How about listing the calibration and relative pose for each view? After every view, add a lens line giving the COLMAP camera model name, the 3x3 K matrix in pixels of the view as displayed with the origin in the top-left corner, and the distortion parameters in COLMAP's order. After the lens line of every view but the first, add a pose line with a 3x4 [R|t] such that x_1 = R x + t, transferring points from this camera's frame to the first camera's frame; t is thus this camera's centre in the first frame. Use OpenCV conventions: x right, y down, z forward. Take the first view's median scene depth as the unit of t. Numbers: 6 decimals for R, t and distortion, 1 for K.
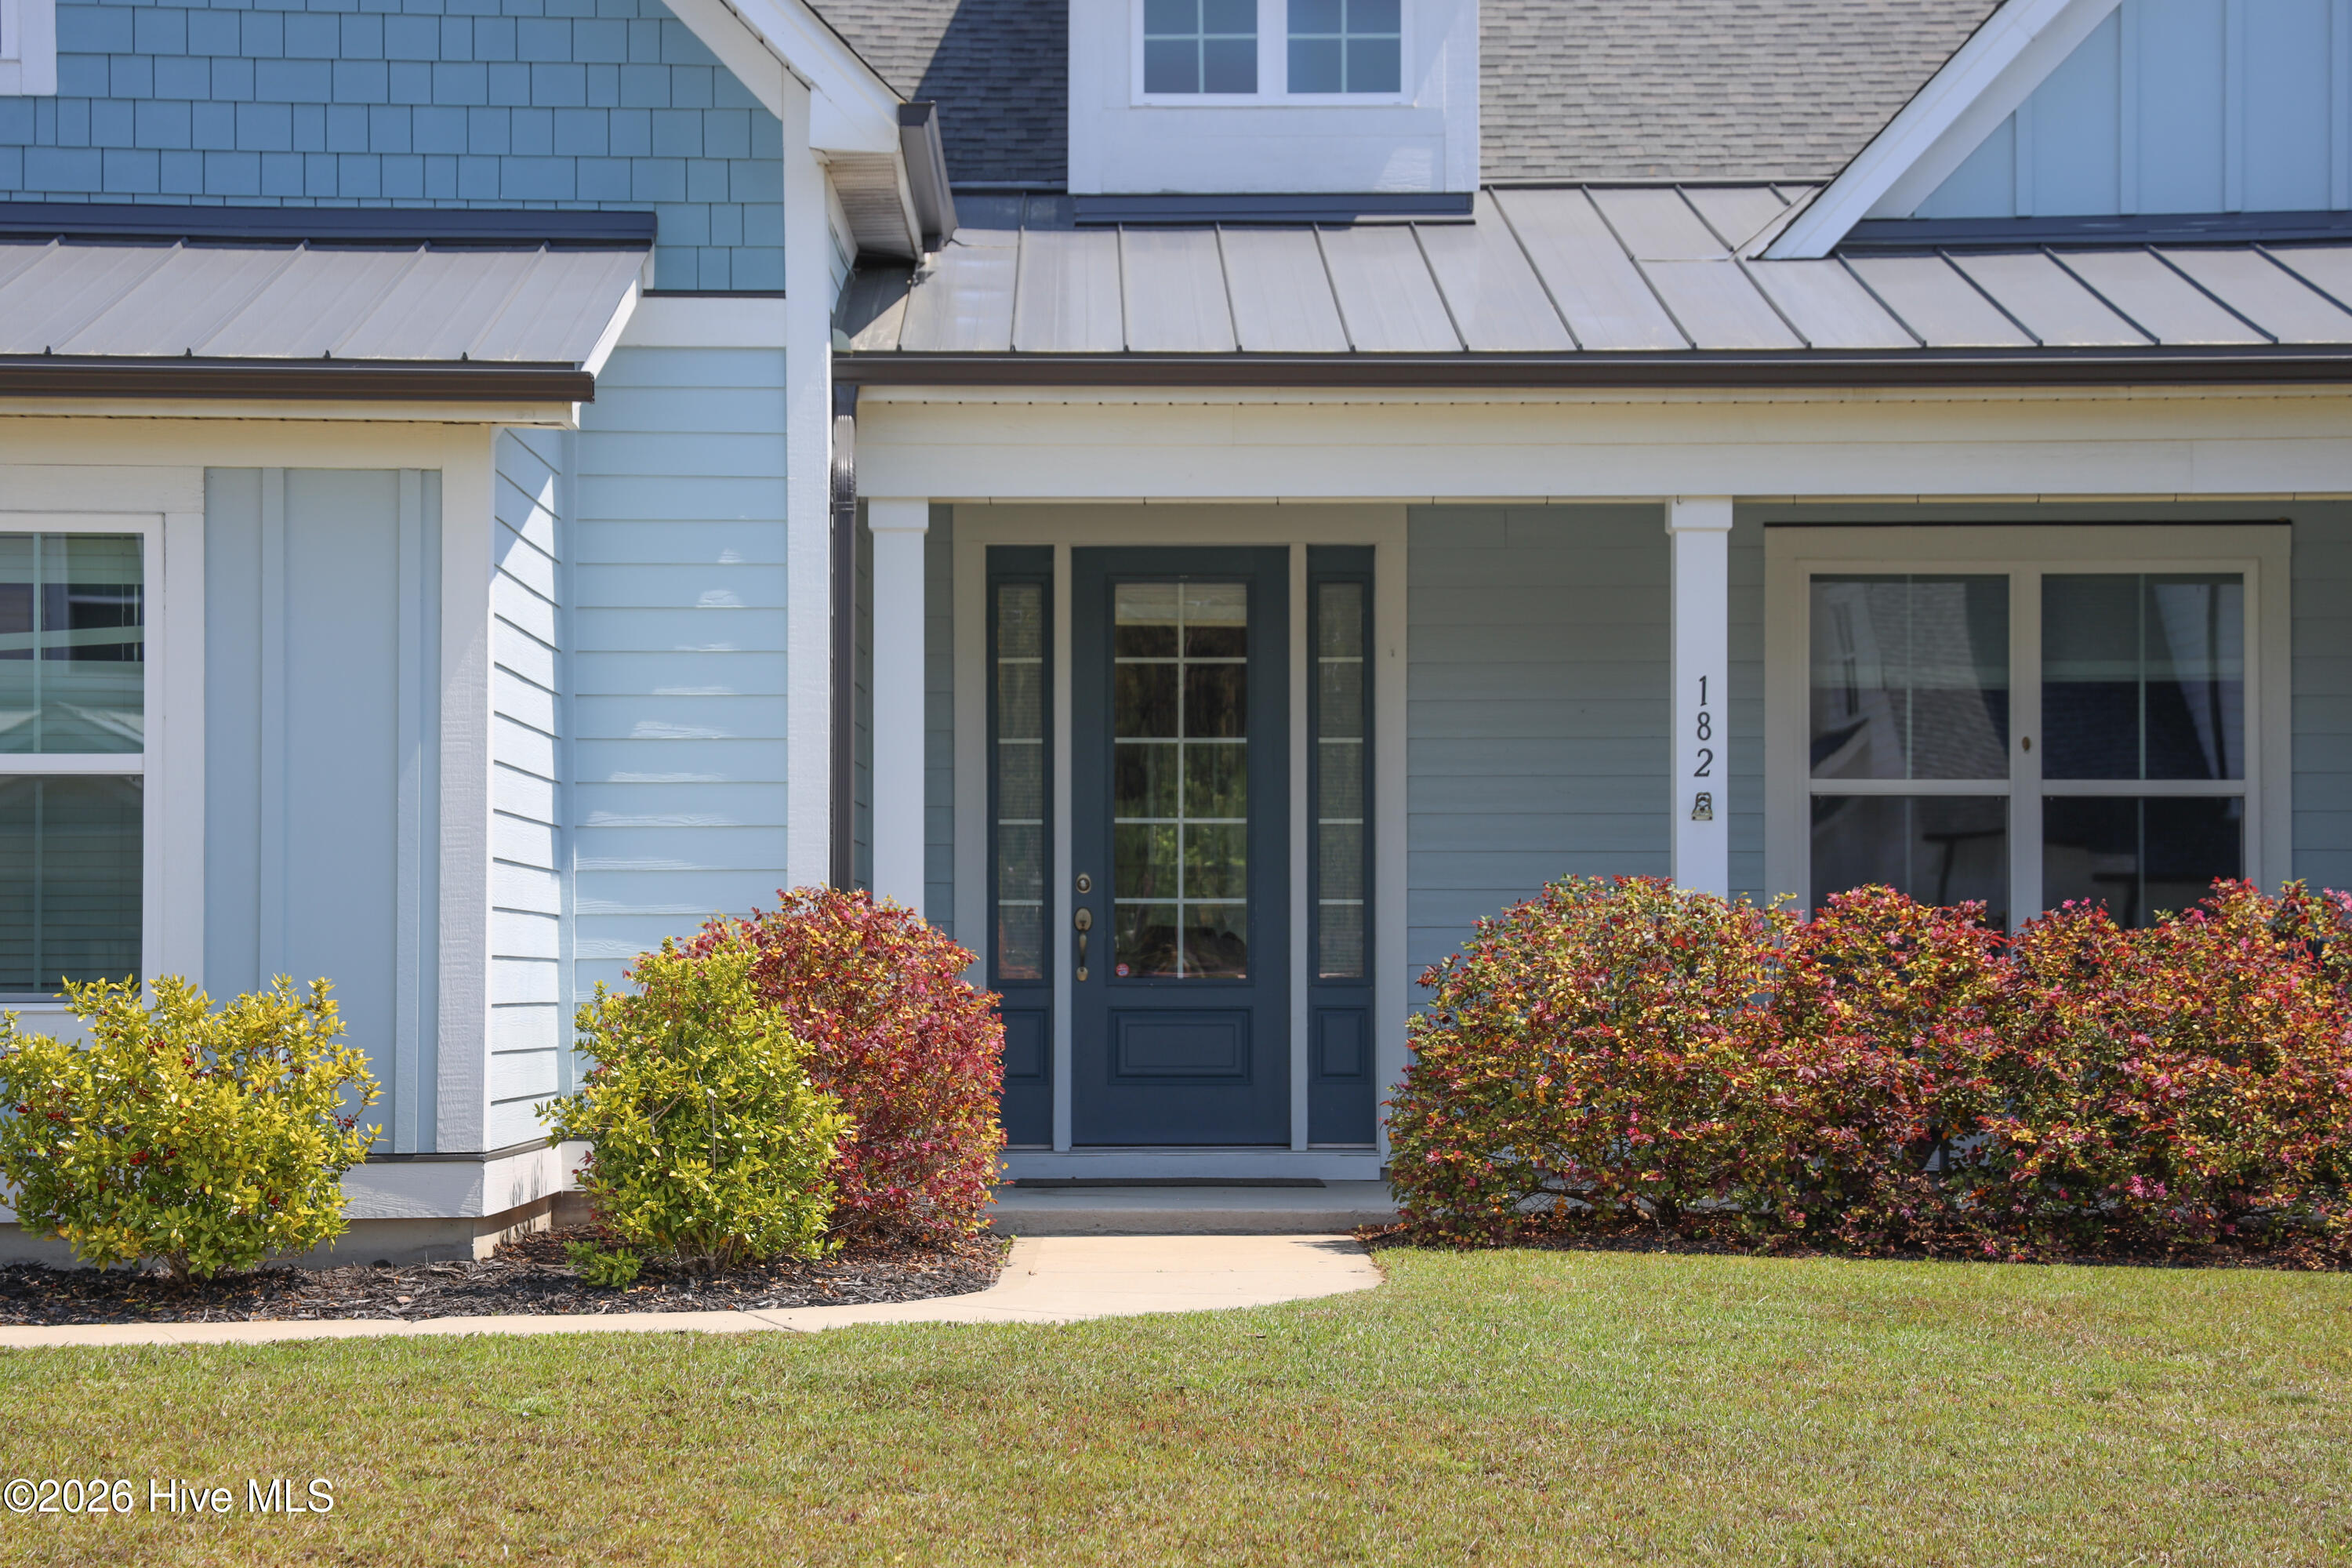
lens RADIAL K [[6033.5, 0, 1183.8], [0, 6033.5, 783.7], [0, 0, 1]] dist [0.517604, 0.432032]
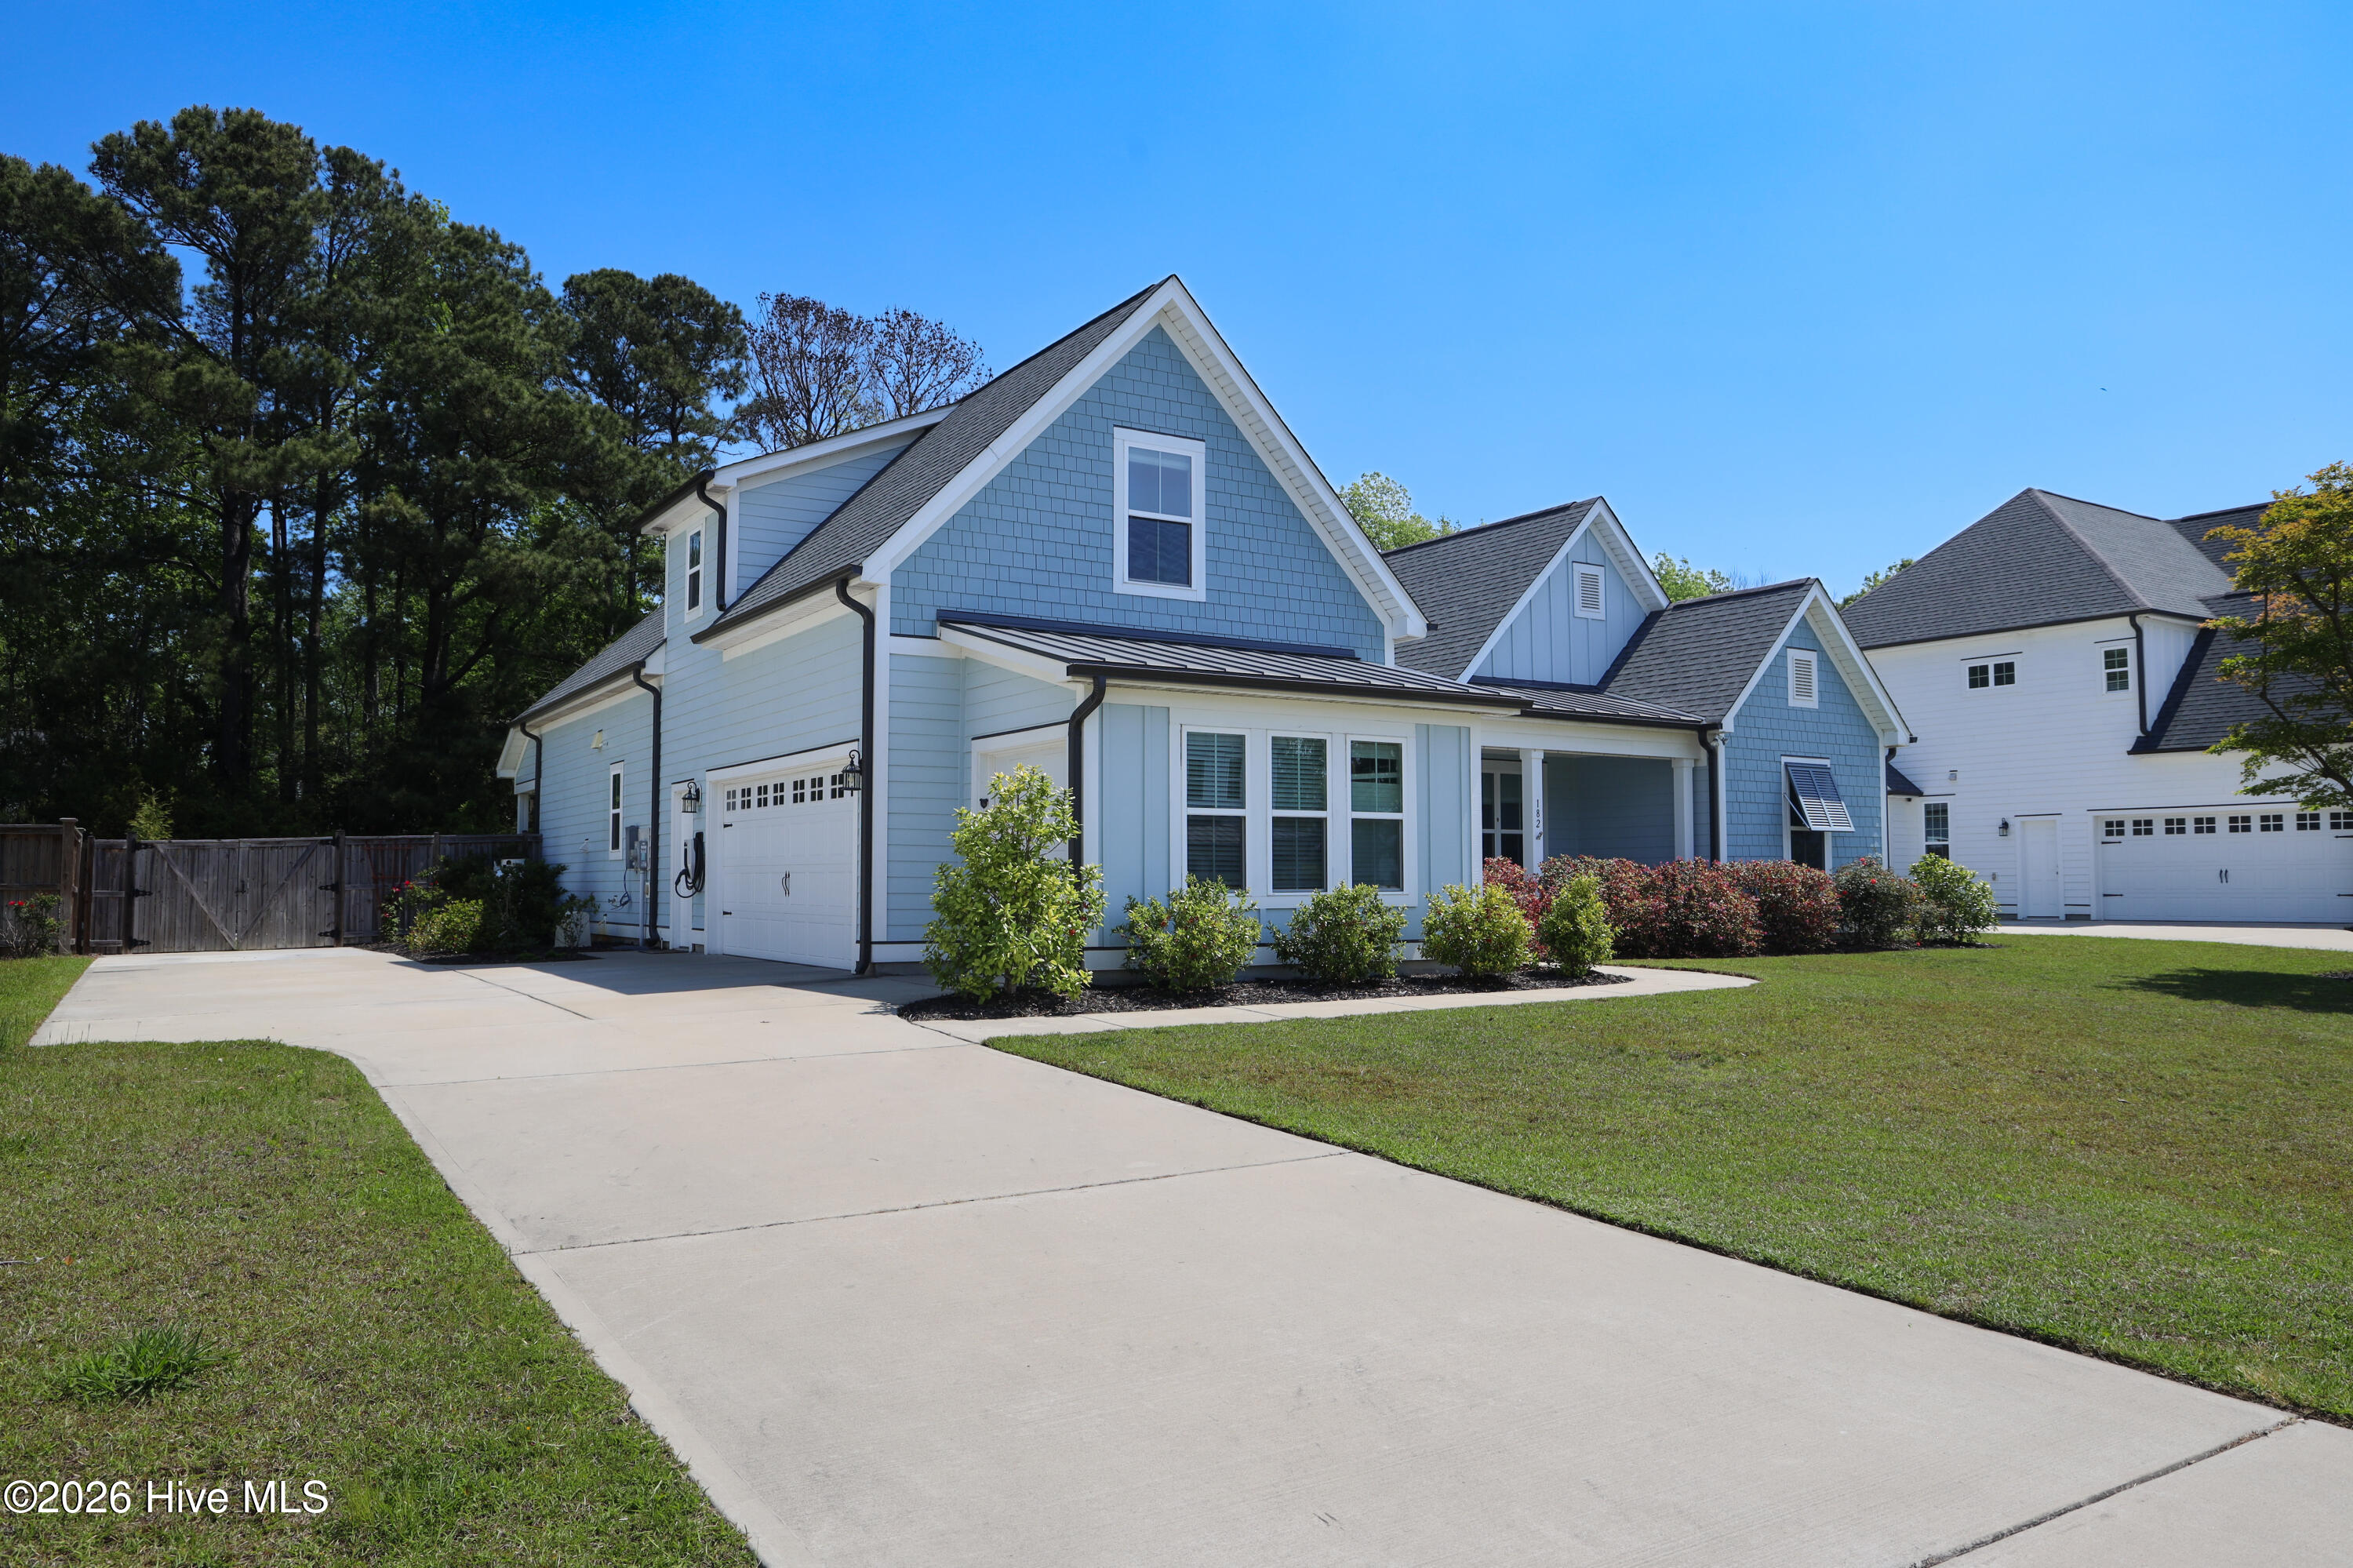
lens RADIAL K [[1637.4, 0, 1187.1], [0, 1637.4, 790.3], [0, 0, 1]] dist [-0.129402, 0.110515]
pose [[0.851702, 0.028907, 0.523228, -0.559448], [-0.017419, 0.999487, -0.026865, 0.006223], [-0.523736, 0.013767, 0.851769, 0.267019]]
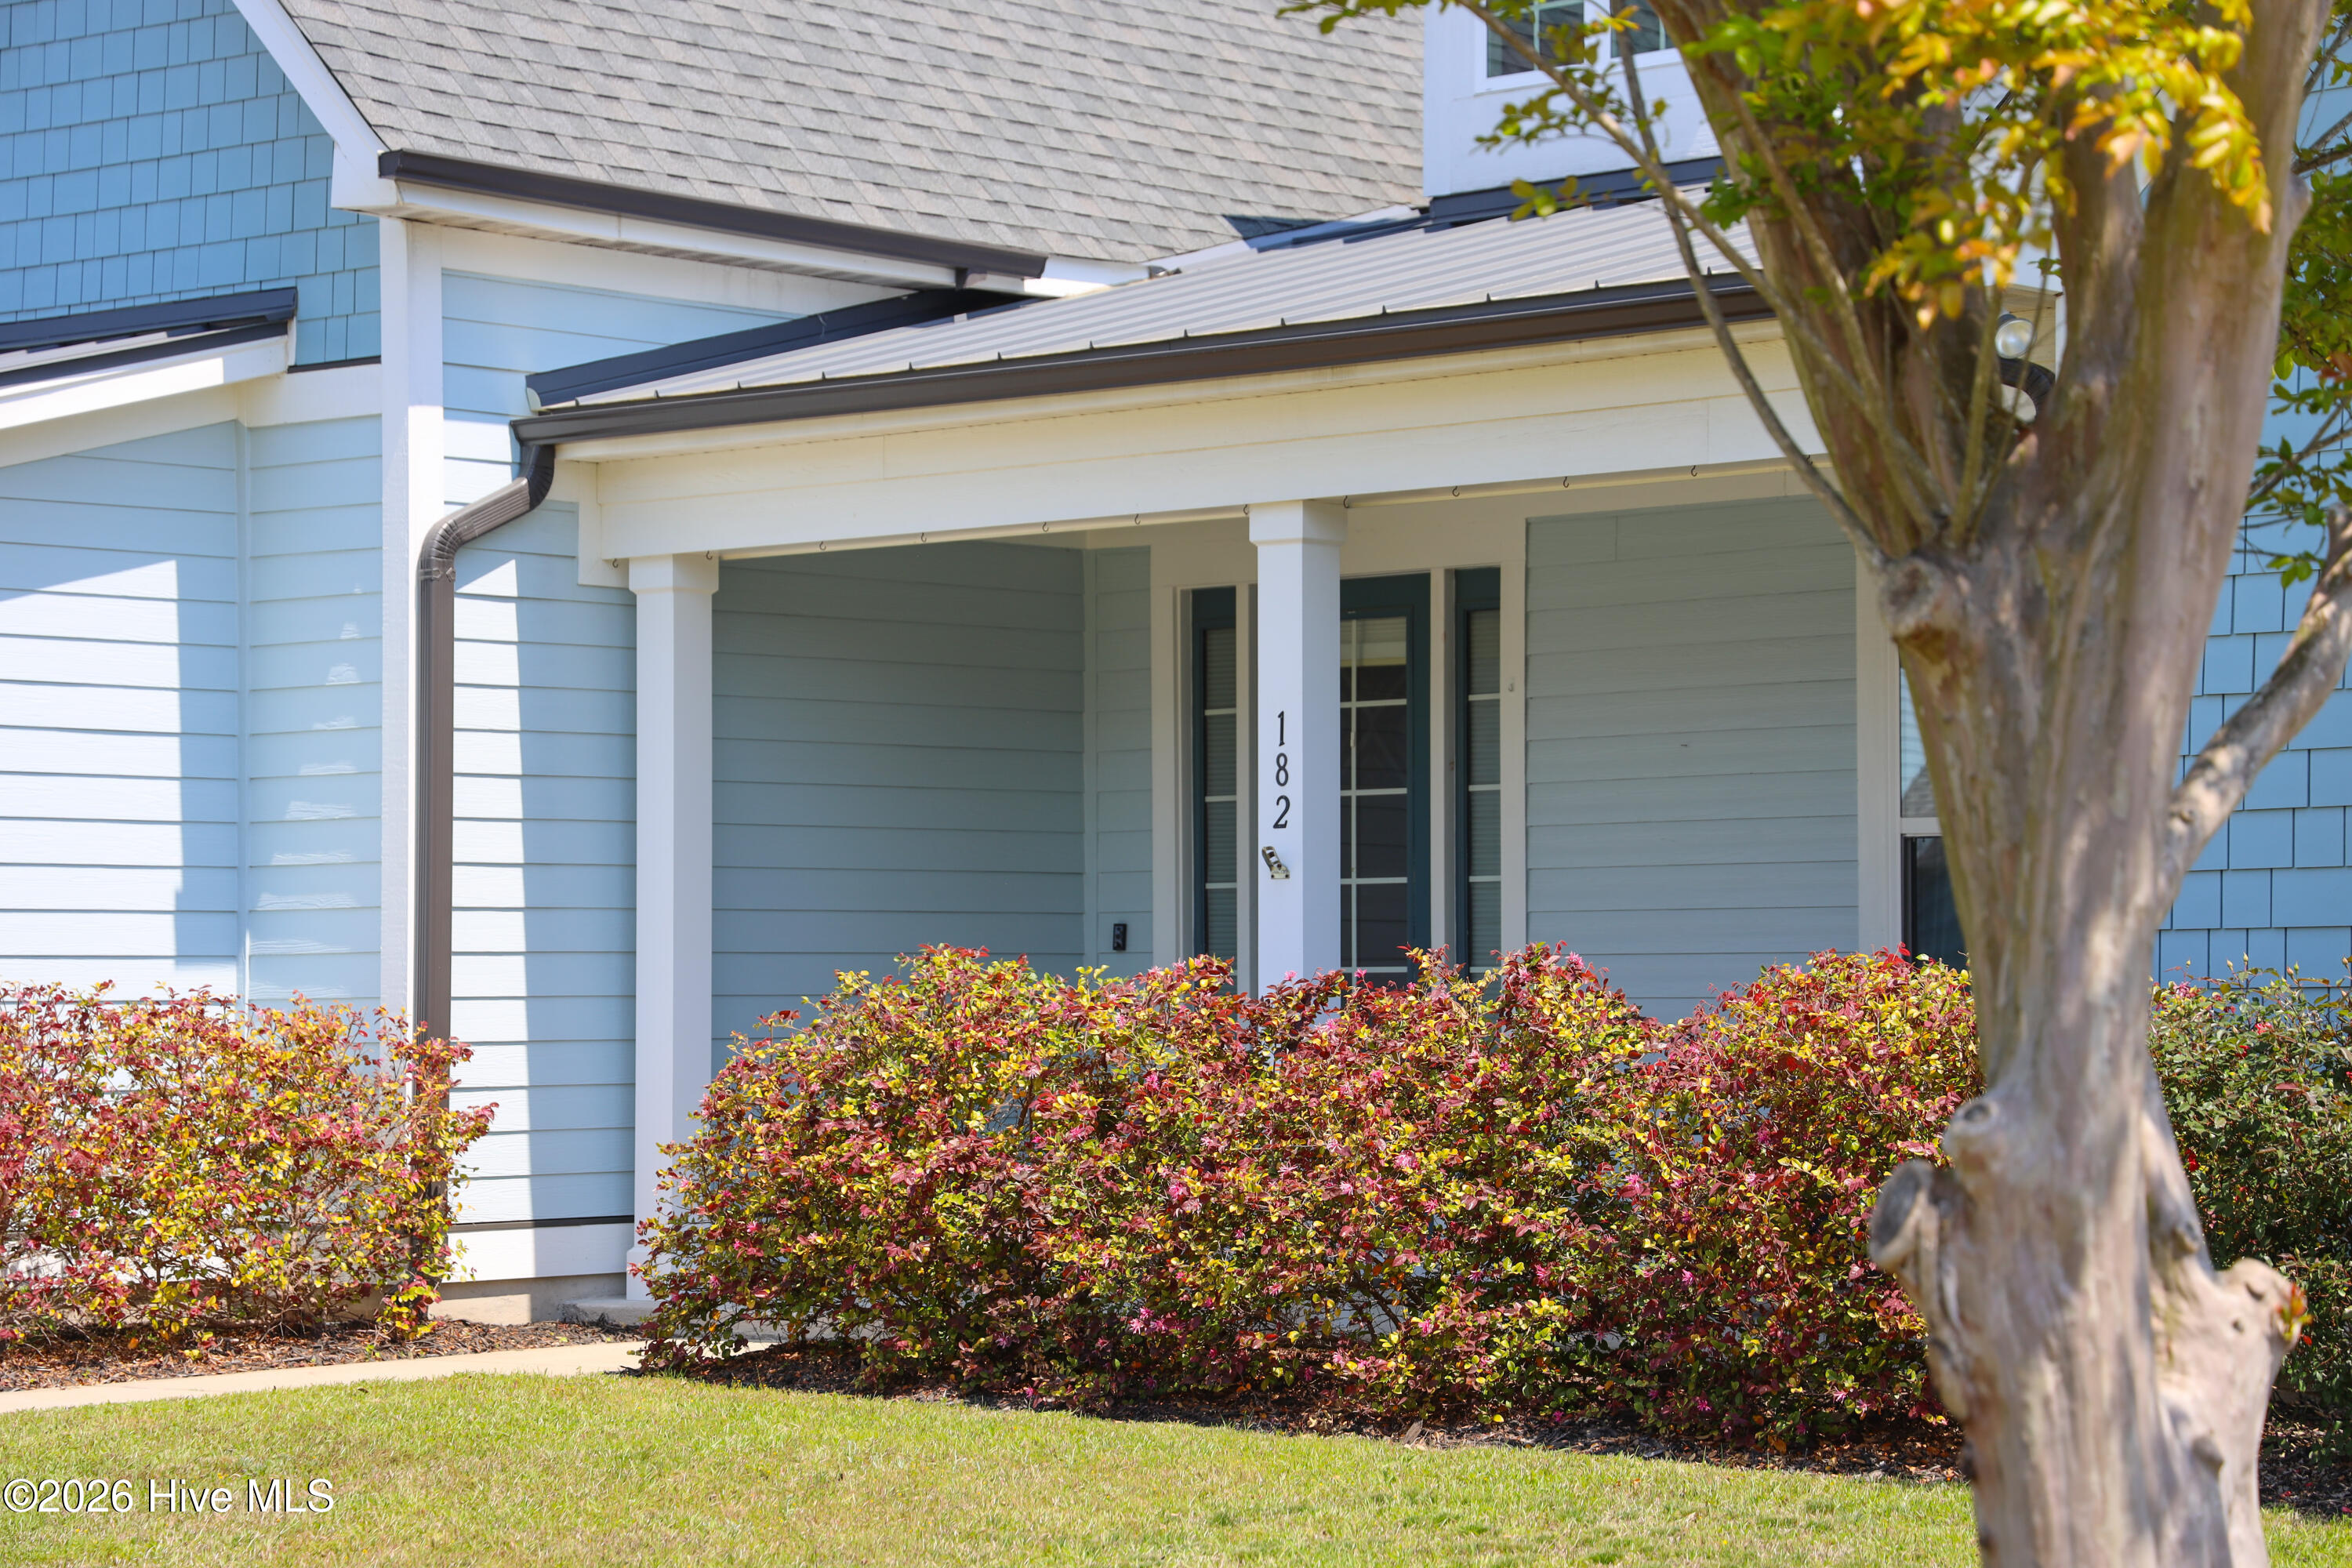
lens RADIAL K [[5614.8, 0, 1173.1], [0, 5614.8, 759.4], [0, 0, 1]] dist [0.492402, 0.257716]
pose [[0.723852, -0.032508, -0.689189, 0.585094], [0.024716, 0.999470, -0.021184, 0.005270], [0.689513, -0.001700, 0.724272, 0.384367]]
